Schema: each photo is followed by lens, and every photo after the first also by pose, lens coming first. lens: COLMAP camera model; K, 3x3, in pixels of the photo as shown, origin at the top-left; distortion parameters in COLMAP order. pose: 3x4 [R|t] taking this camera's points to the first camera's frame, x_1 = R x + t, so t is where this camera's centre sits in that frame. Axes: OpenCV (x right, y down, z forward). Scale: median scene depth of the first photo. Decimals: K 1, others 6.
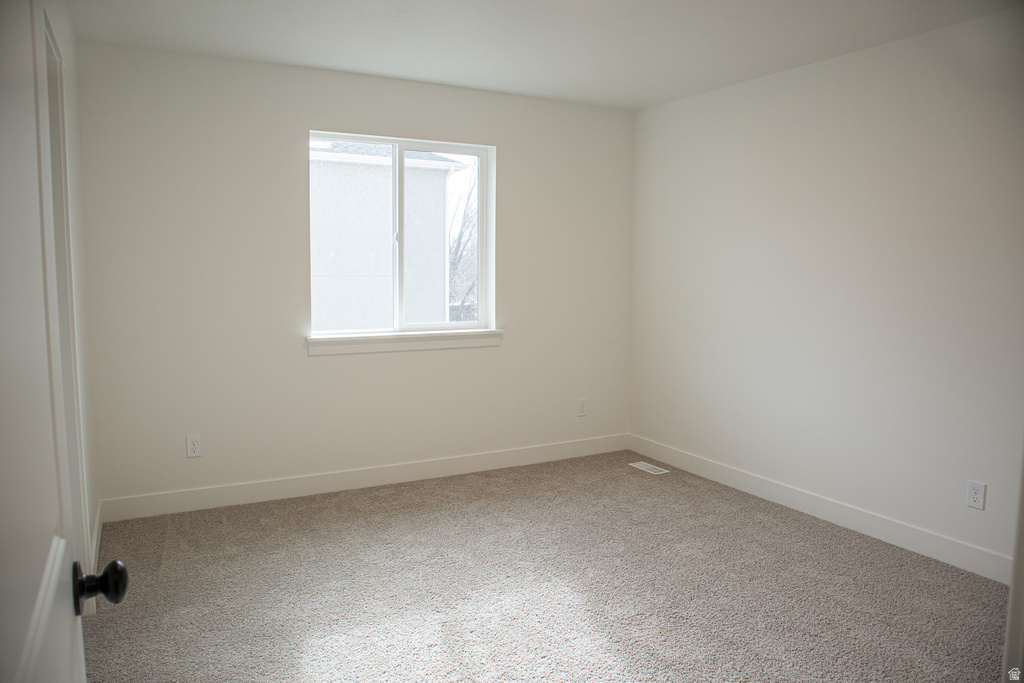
lens RADIAL K [[705.1, 0, 495.7], [0, 705.1, 339.9], [0, 0, 1]] dist [-0.007481, 0.000332]
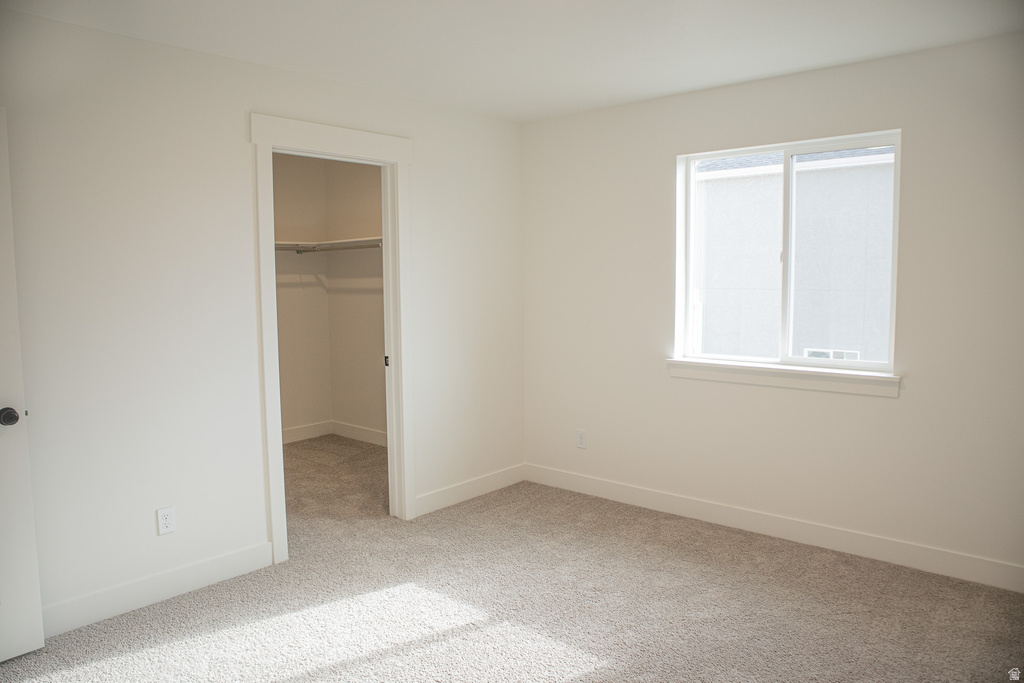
lens RADIAL K [[705.1, 0, 495.7], [0, 705.1, 339.9], [0, 0, 1]] dist [-0.007481, 0.000332]
pose [[0.386343, 0.074604, -0.919333, 0.548648], [-0.076361, 0.995889, 0.048726, -0.058472], [0.919189, 0.051376, 0.390452, 0.348628]]
